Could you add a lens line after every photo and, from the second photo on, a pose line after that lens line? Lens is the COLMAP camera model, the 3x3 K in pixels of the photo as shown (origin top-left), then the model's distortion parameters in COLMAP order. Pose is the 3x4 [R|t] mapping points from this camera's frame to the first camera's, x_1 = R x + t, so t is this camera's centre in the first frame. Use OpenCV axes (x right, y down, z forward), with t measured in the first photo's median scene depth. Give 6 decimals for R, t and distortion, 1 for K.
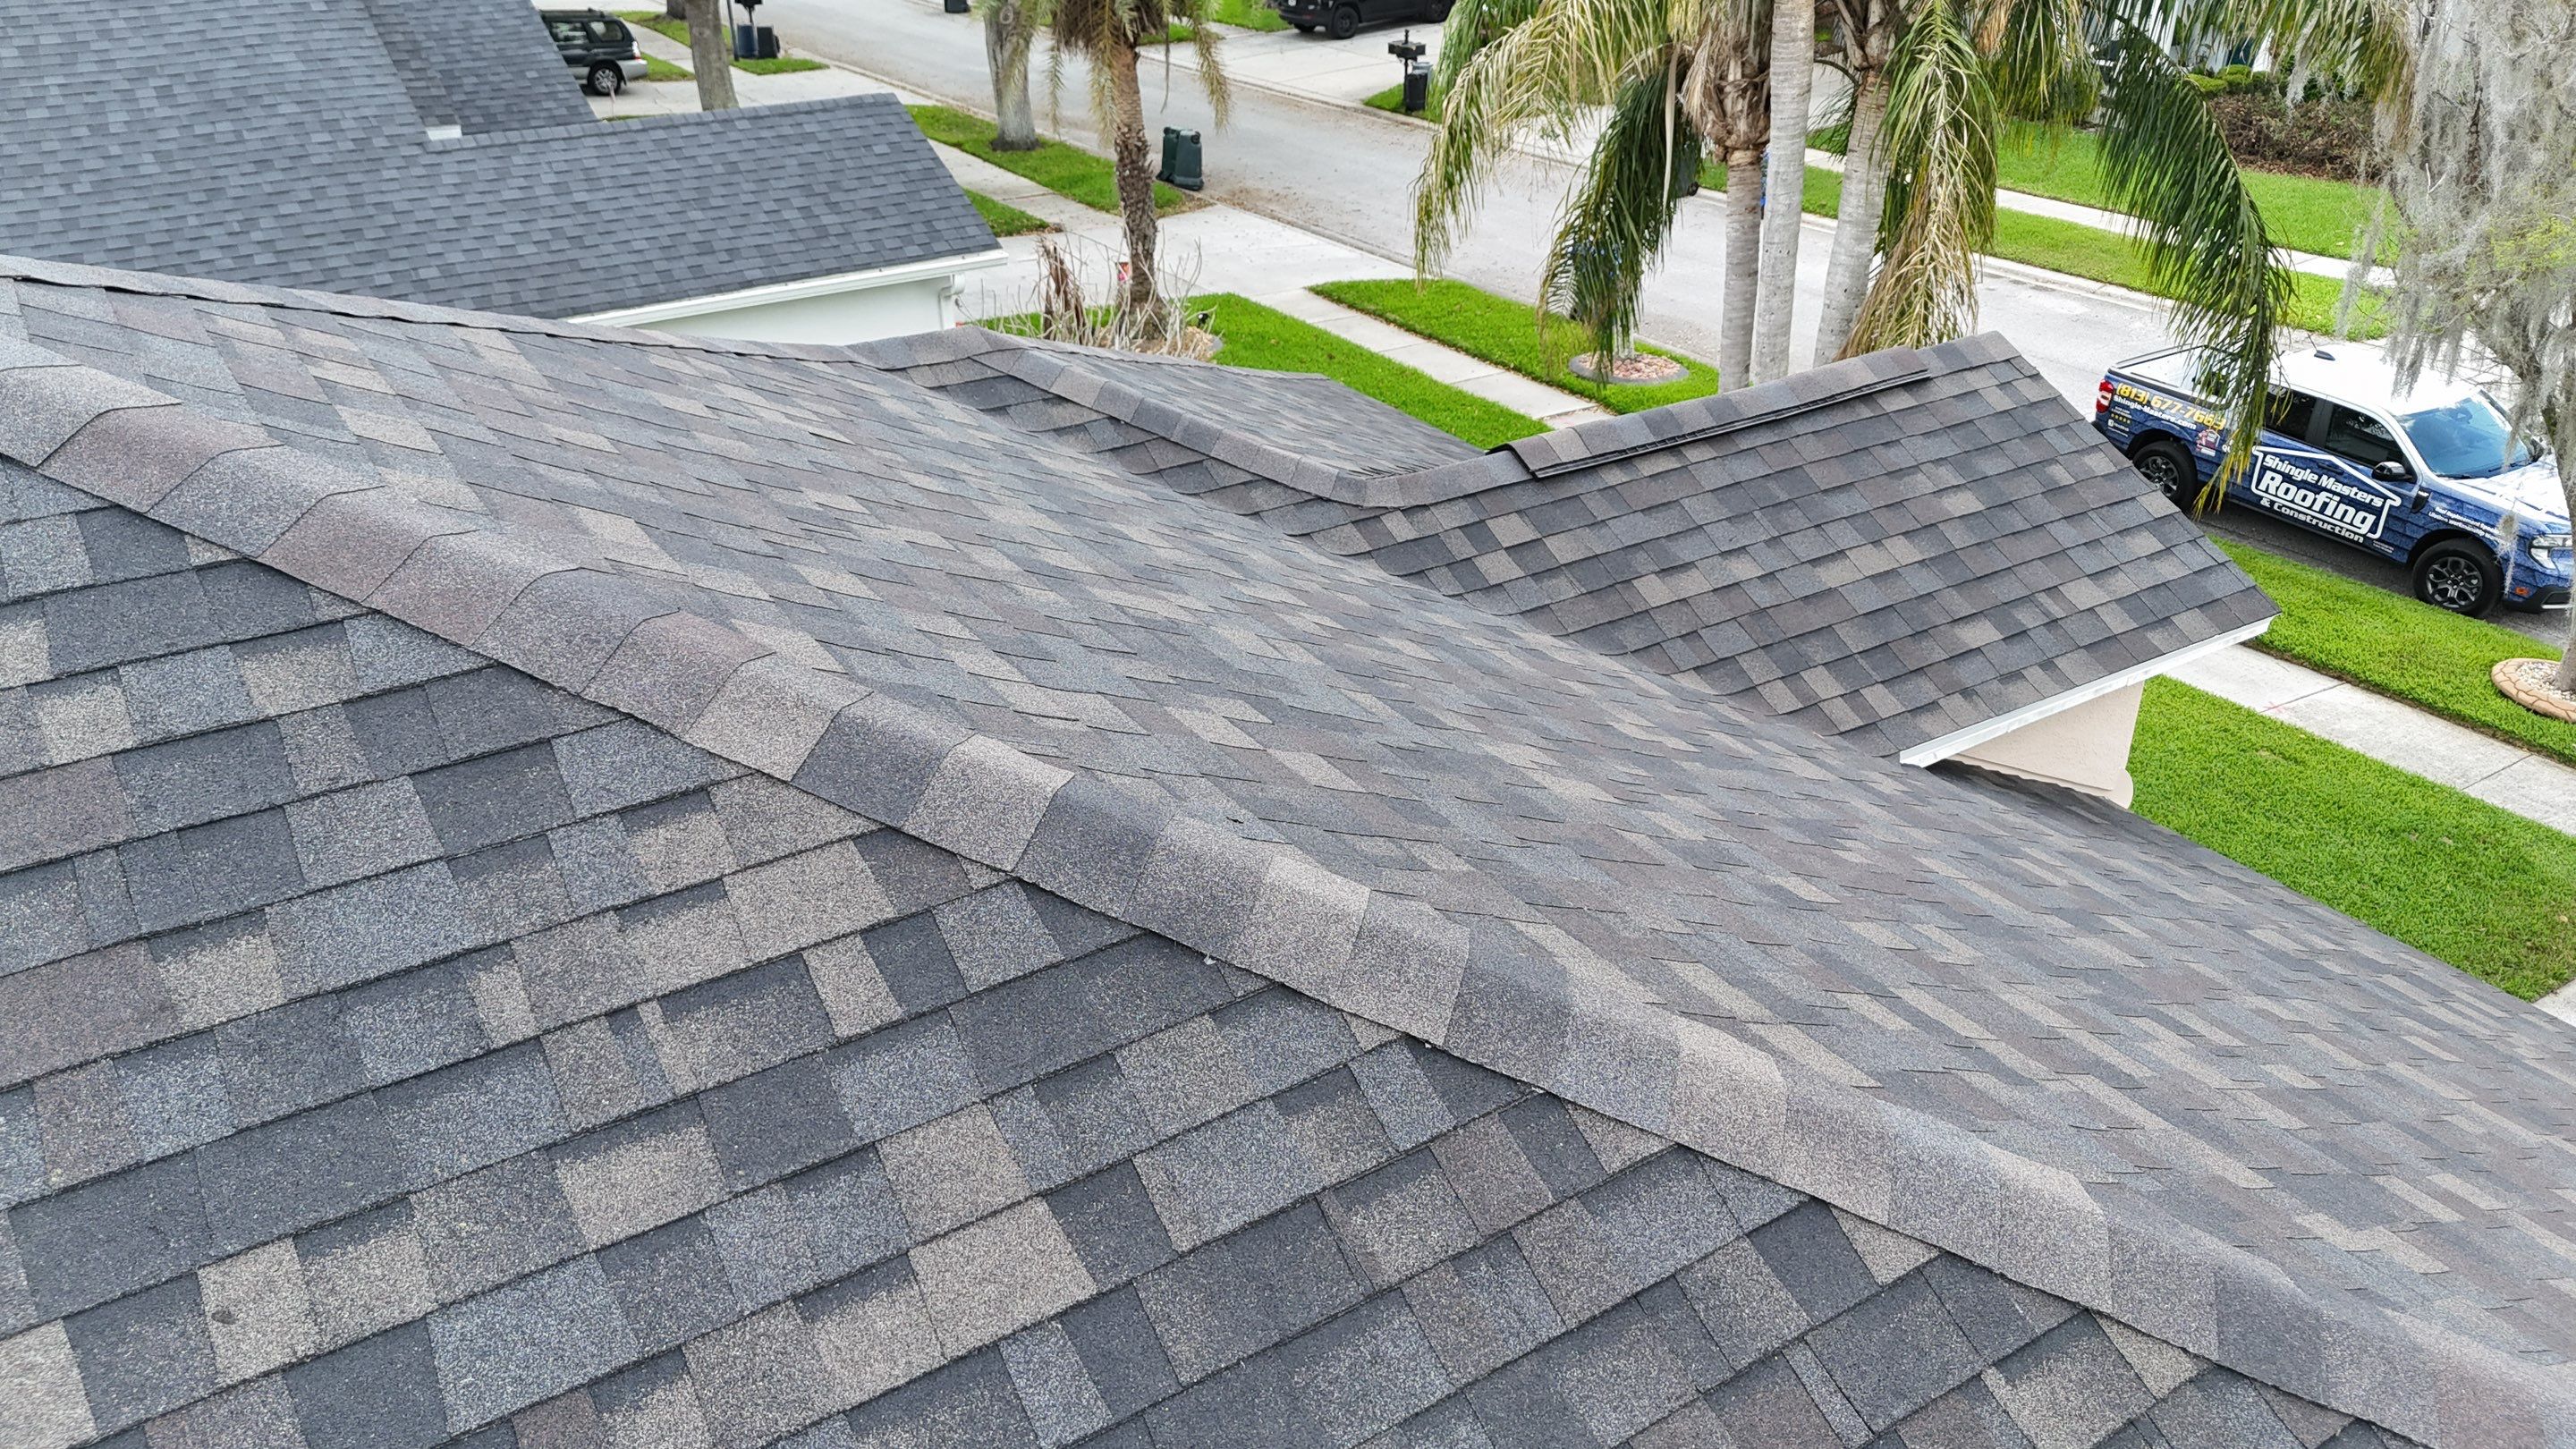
lens RADIAL K [[1879.9, 0, 1306.2], [0, 1879.9, 717.1], [0, 0, 1]] dist [0.124254, -0.182458]
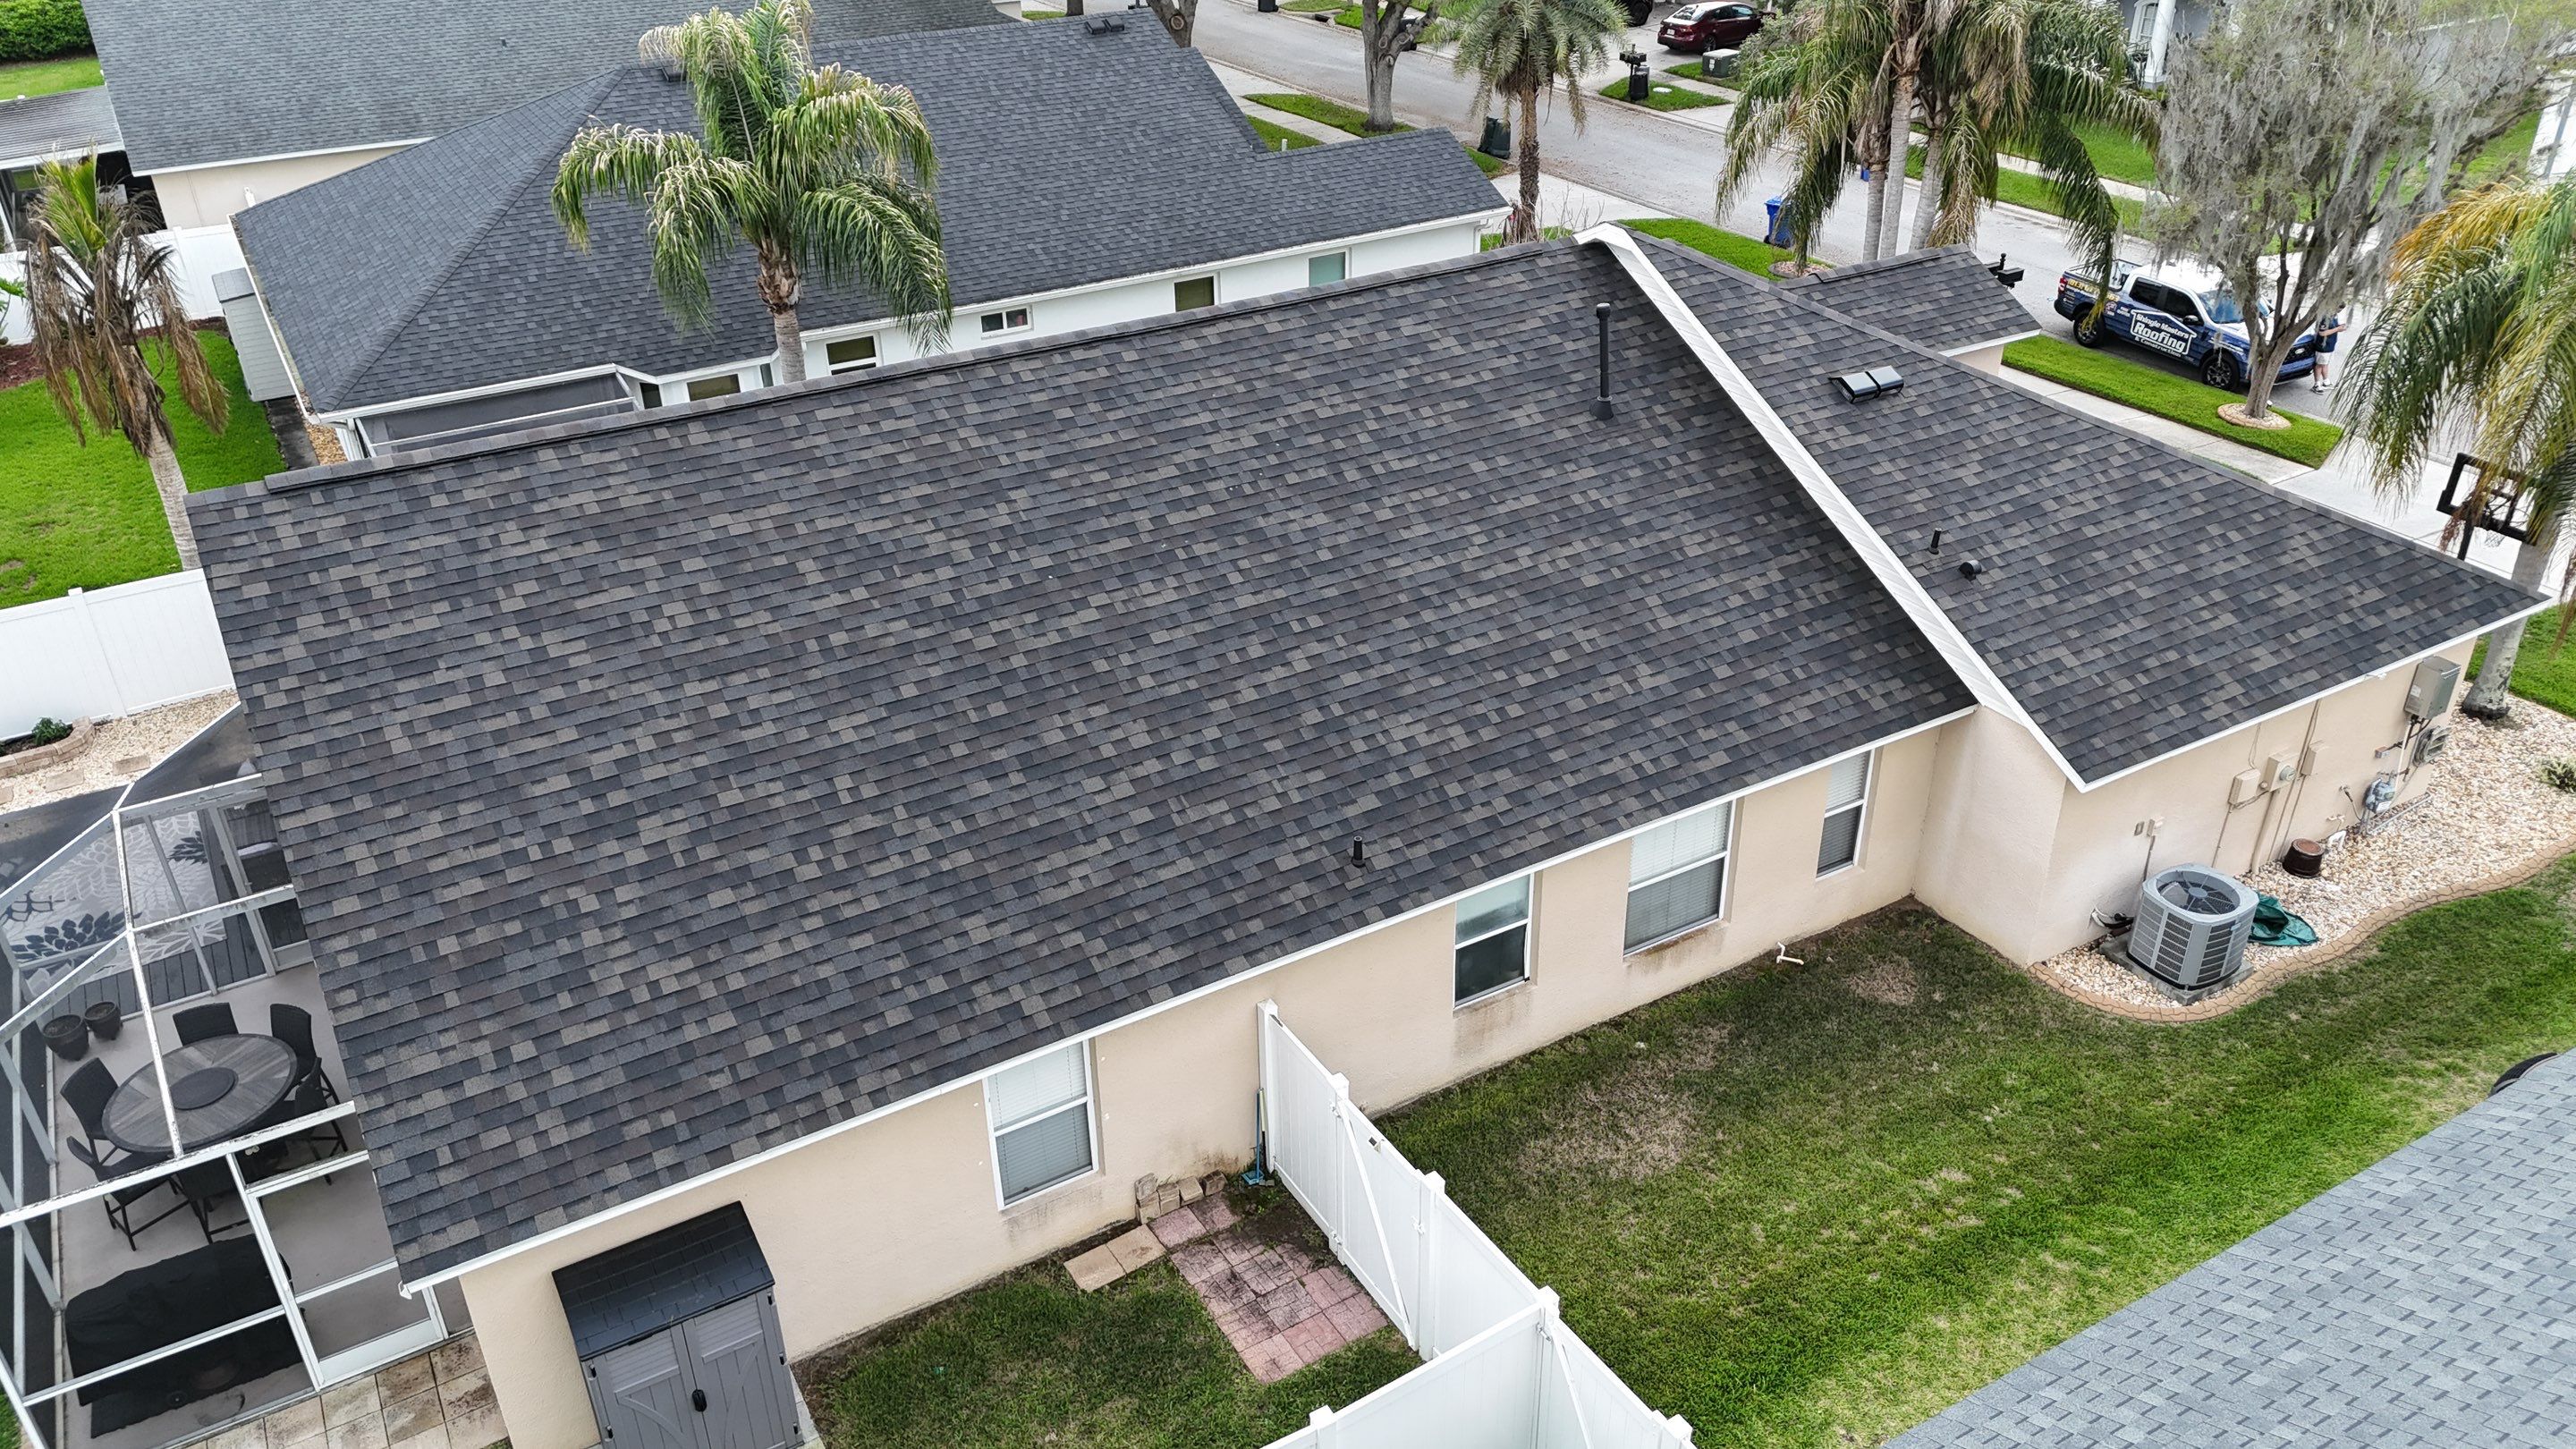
lens RADIAL K [[1877.3, 0, 1293.8], [0, 1877.3, 728.3], [0, 0, 1]] dist [0.142132, -0.241189]
pose [[0.998643, 0.022200, -0.047105, -0.315561], [-0.020274, 0.998955, 0.040959, 0.269382], [0.047965, -0.039949, 0.998050, -1.224497]]
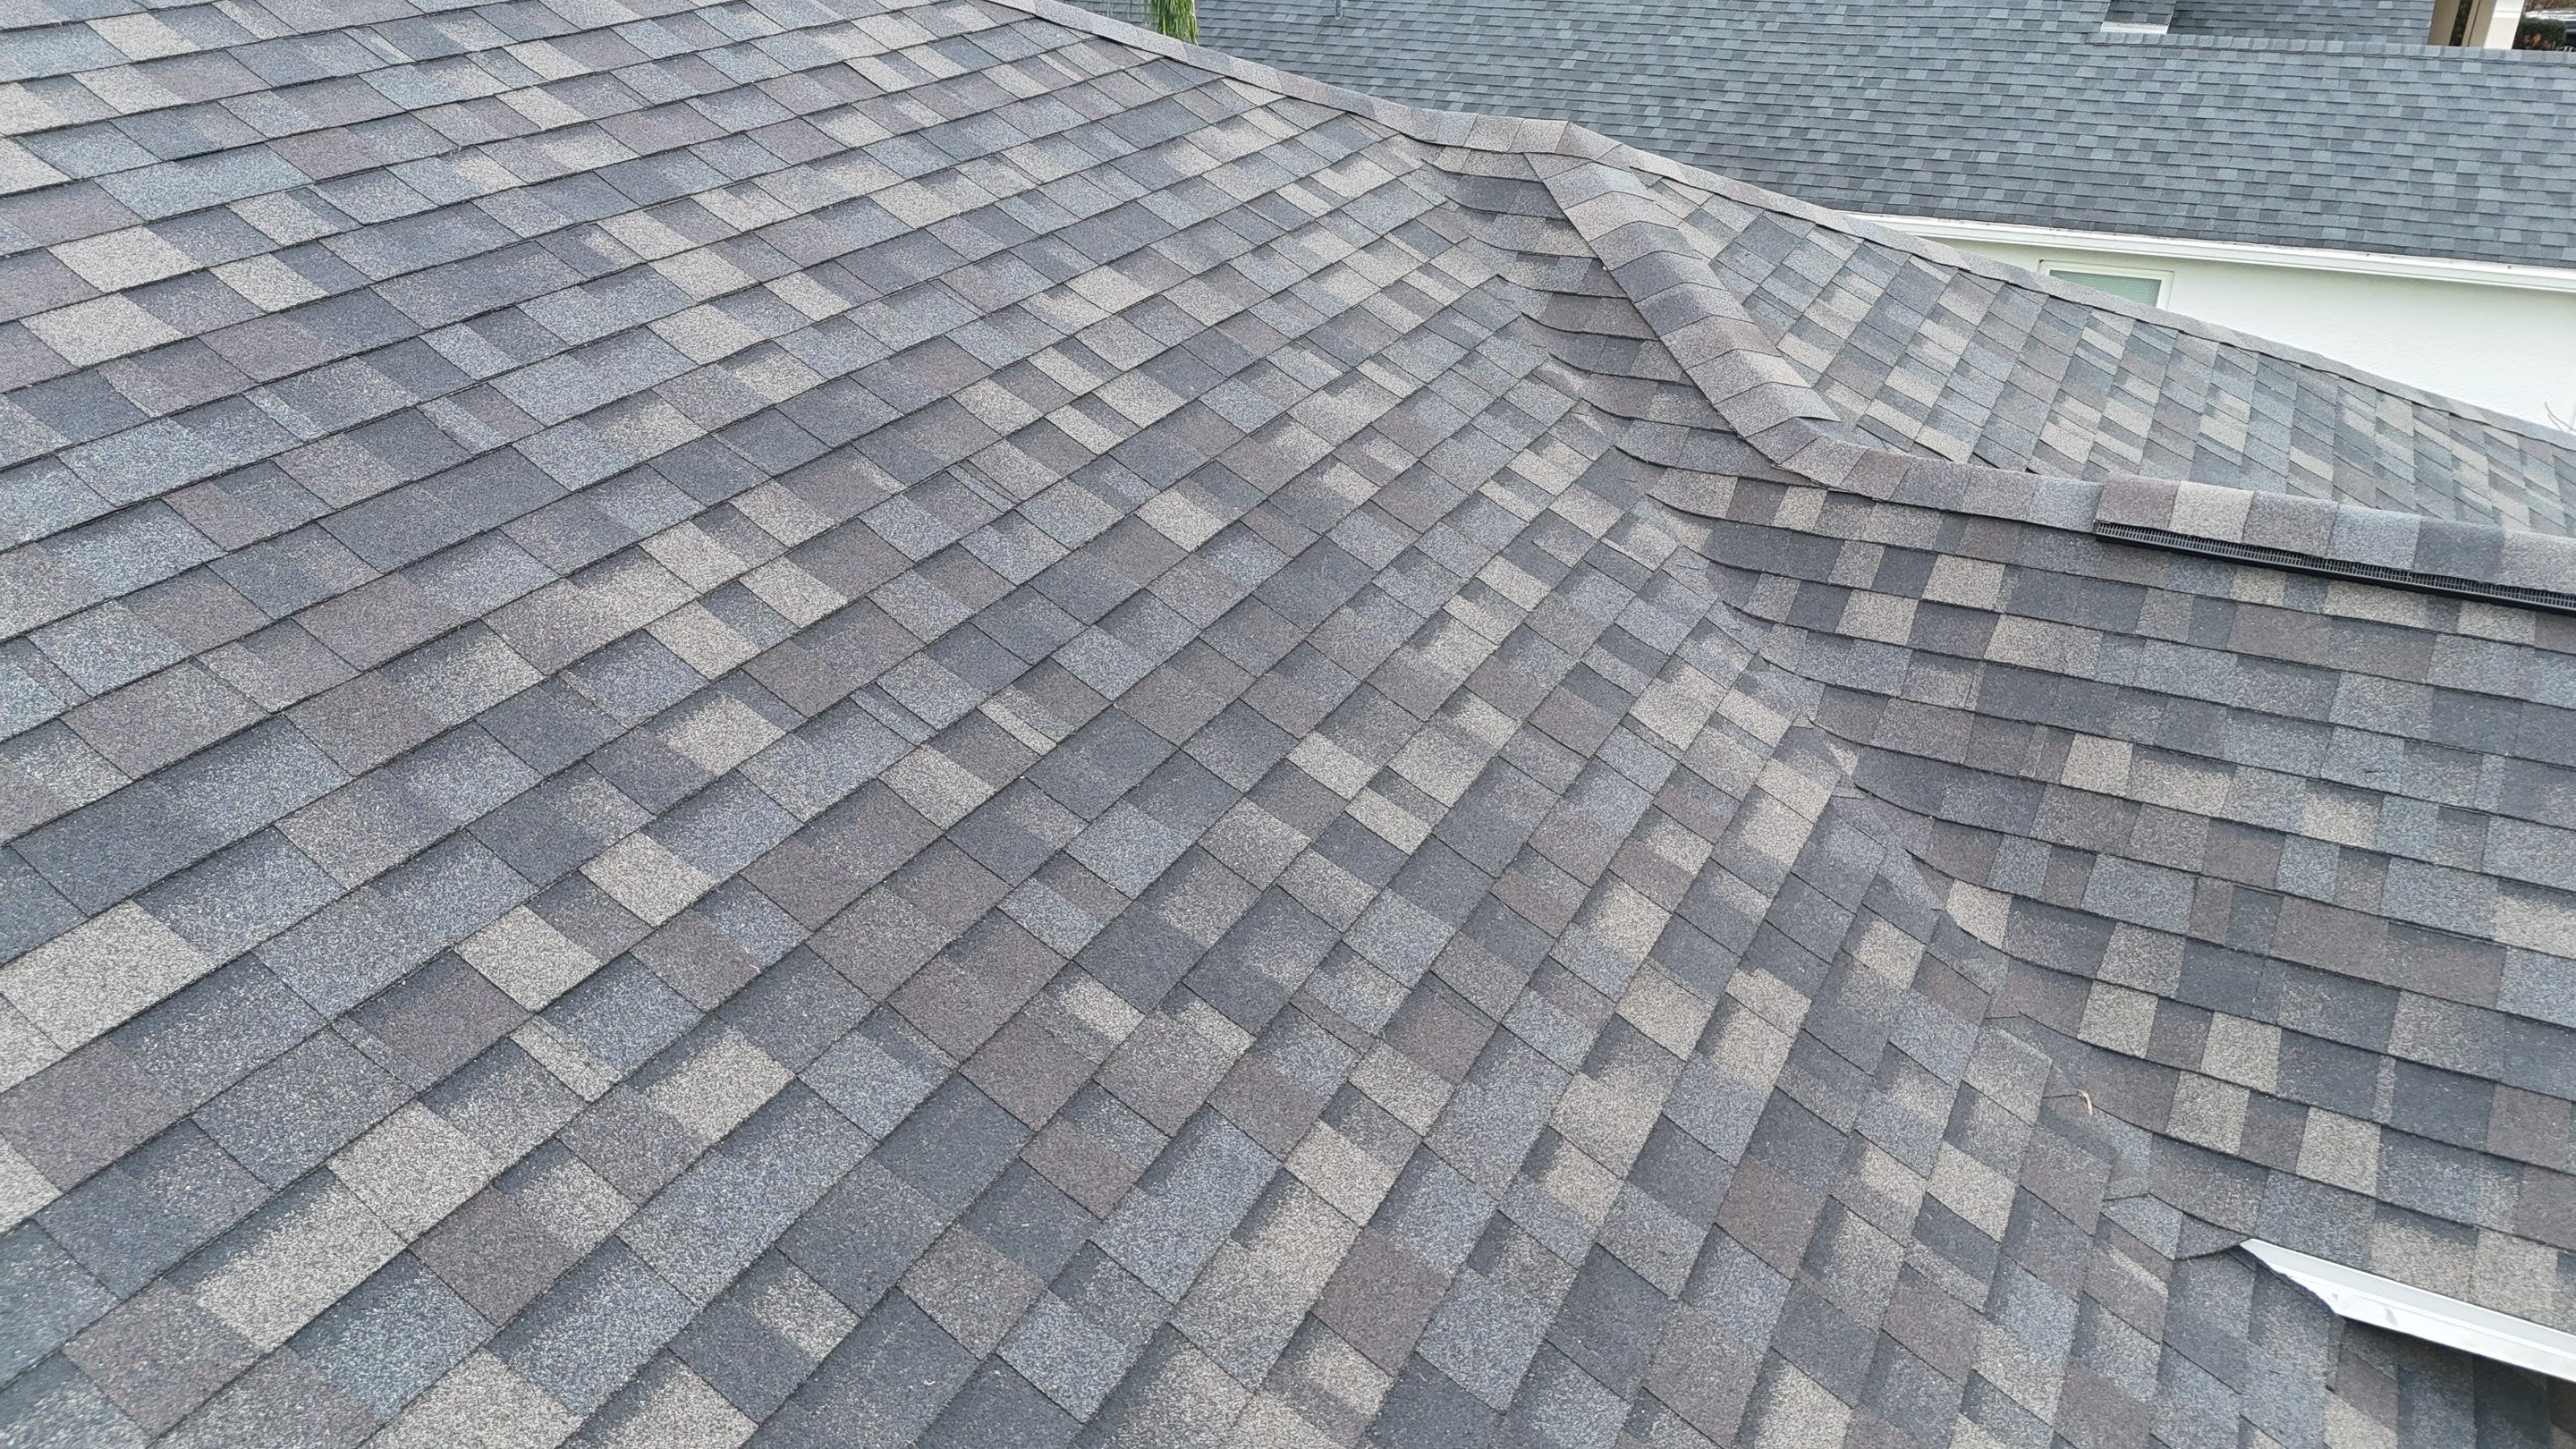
lens RADIAL K [[1879.9, 0, 1306.2], [0, 1879.9, 717.1], [0, 0, 1]] dist [0.124254, -0.182458]
pose [[0.496046, 0.405577, -0.767754, 0.222817], [-0.399279, 0.891722, 0.213091, -0.047564], [0.771048, 0.200845, 0.604273, 0.206756]]
